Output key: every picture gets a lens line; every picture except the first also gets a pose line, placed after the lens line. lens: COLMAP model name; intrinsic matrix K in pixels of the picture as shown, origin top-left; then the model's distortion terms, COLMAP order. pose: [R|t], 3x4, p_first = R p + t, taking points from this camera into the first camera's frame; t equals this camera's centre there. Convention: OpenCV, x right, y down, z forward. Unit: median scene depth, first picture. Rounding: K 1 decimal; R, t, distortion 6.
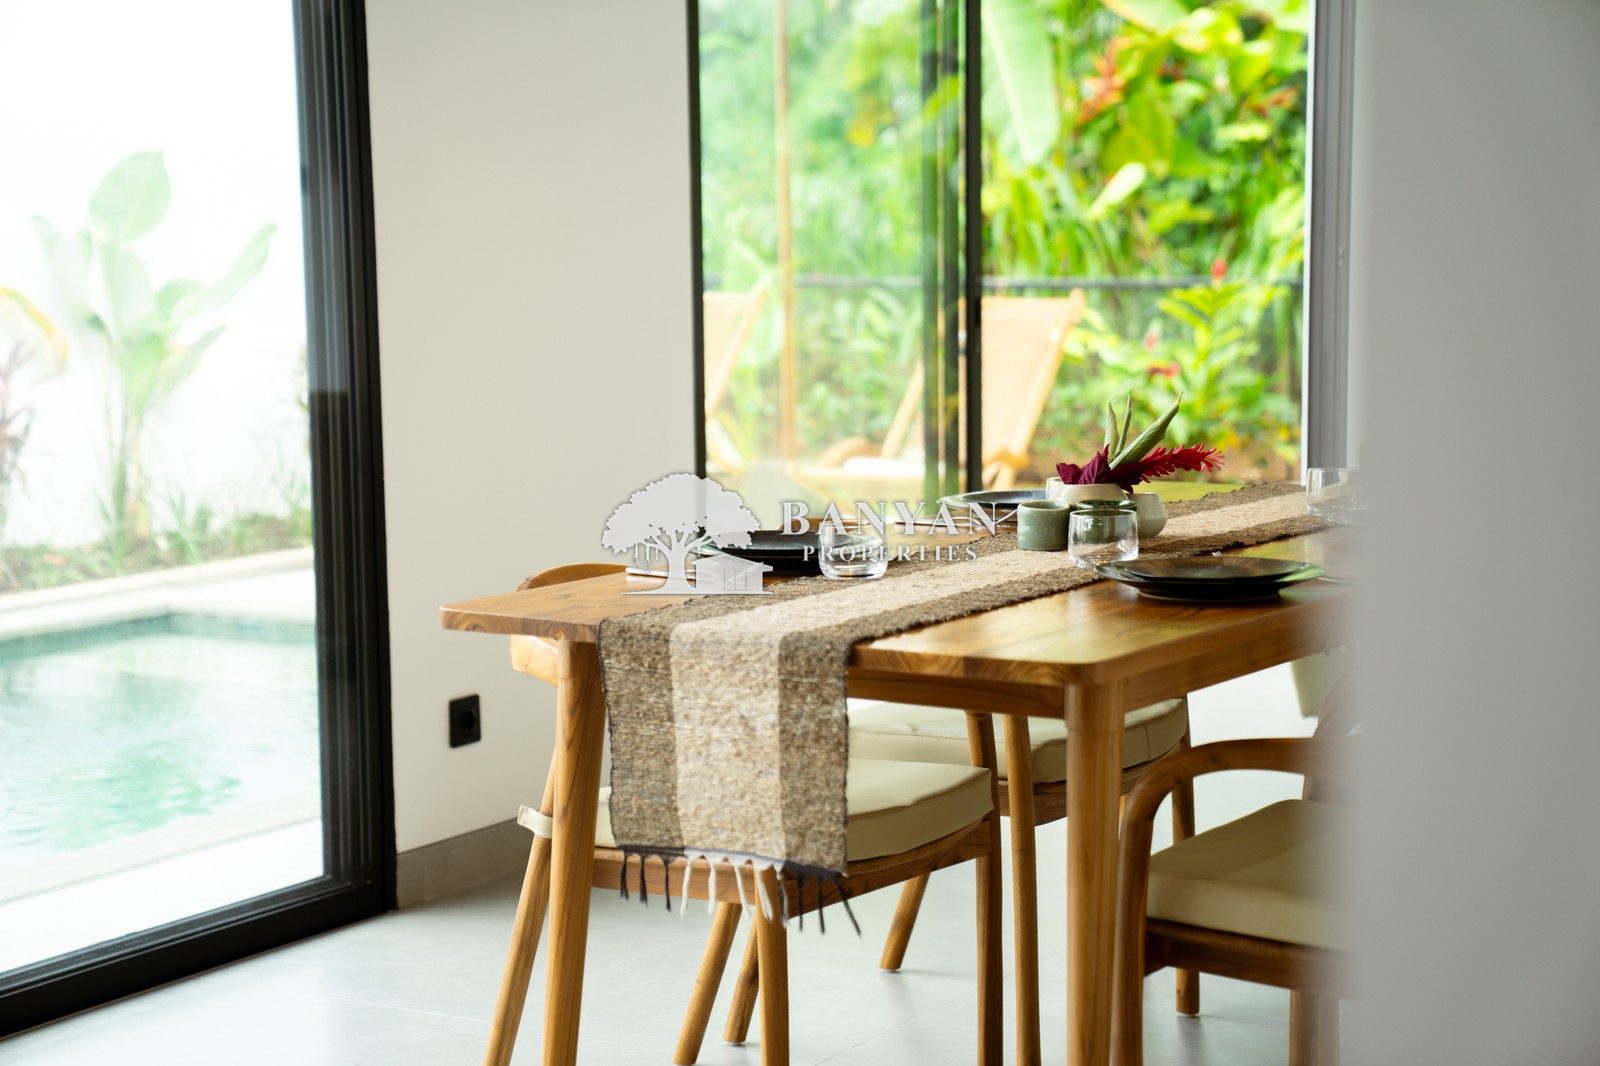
lens RADIAL K [[3230.4, 0, 801.4], [0, 3230.4, 531.9], [0, 0, 1]] dist [0.444251, 0.000000]
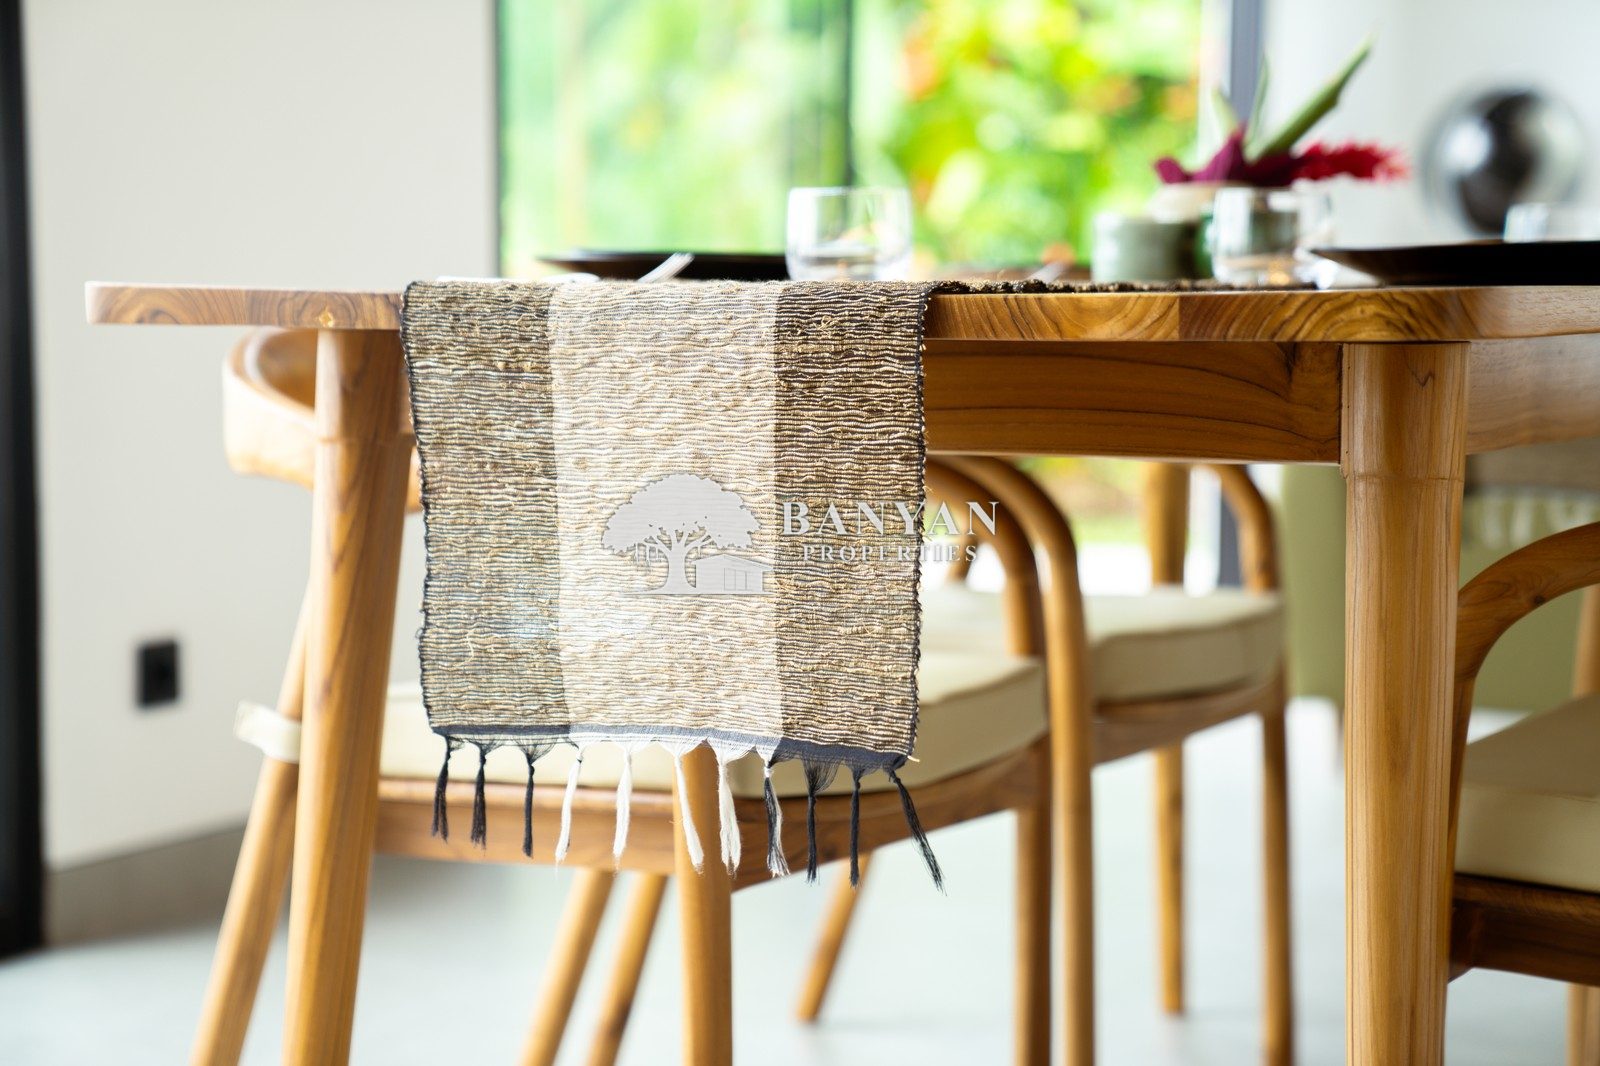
lens RADIAL K [[3230.4, 0, 802.5], [0, 3230.4, 540.4], [0, 0, 1]] dist [0.444251, 0.000000]
pose [[0.996544, 0.011604, 0.082249, -0.042254], [-0.008956, 0.999432, -0.032493, 0.084850], [-0.082580, 0.031645, 0.996082, 0.489363]]
